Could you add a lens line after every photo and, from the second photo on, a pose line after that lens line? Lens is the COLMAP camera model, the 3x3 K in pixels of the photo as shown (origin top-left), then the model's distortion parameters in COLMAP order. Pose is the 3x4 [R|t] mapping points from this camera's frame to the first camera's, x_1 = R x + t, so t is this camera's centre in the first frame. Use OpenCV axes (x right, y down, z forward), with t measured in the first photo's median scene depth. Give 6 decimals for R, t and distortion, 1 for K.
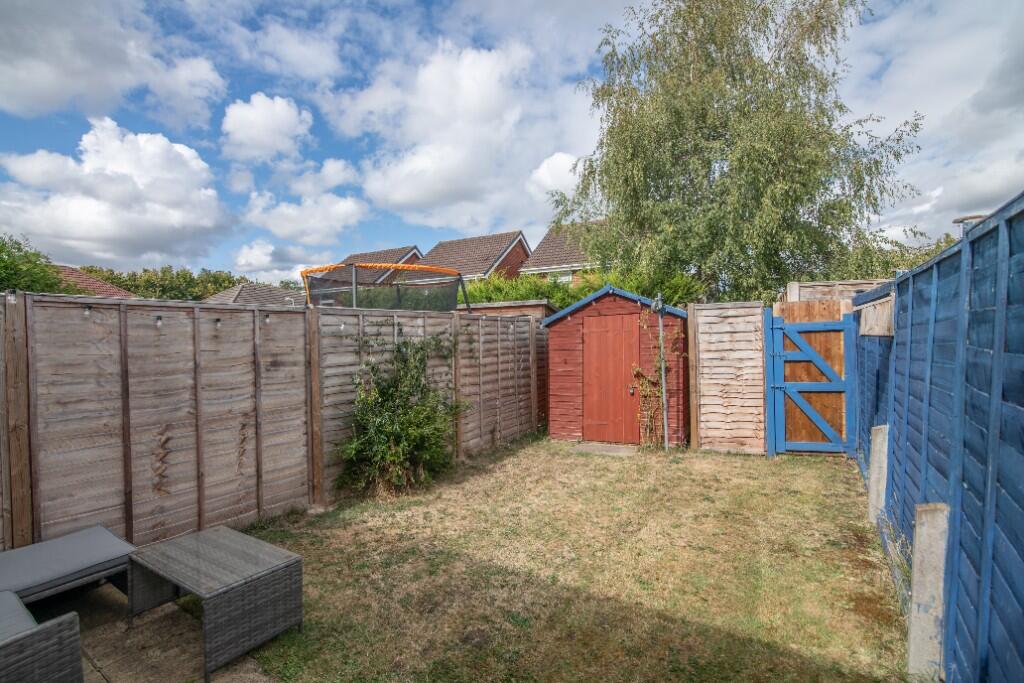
lens RADIAL K [[475.6, 0, 508.5], [0, 475.6, 344.8], [0, 0, 1]] dist [-0.009855, -0.000966]
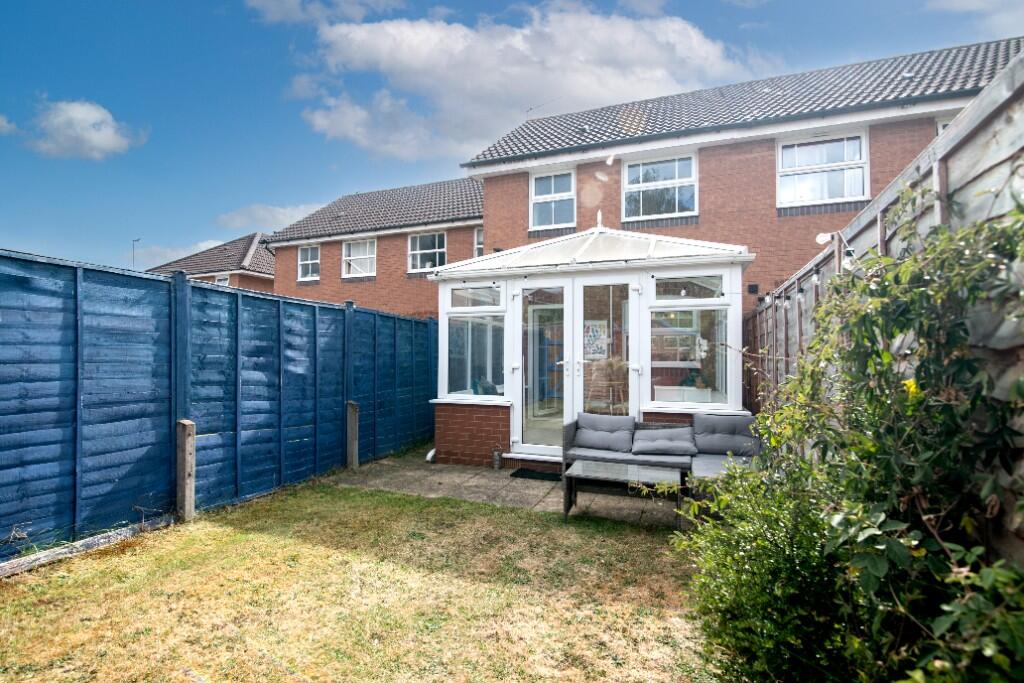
lens RADIAL K [[475.6, 0, 511.0], [0, 475.6, 344.6], [0, 0, 1]] dist [-0.009855, -0.000966]
pose [[-0.971837, 0.001827, -0.235646, 0.038388], [0.004881, 0.999911, -0.012377, 0.033378], [0.235602, -0.013178, -0.971760, 1.243052]]
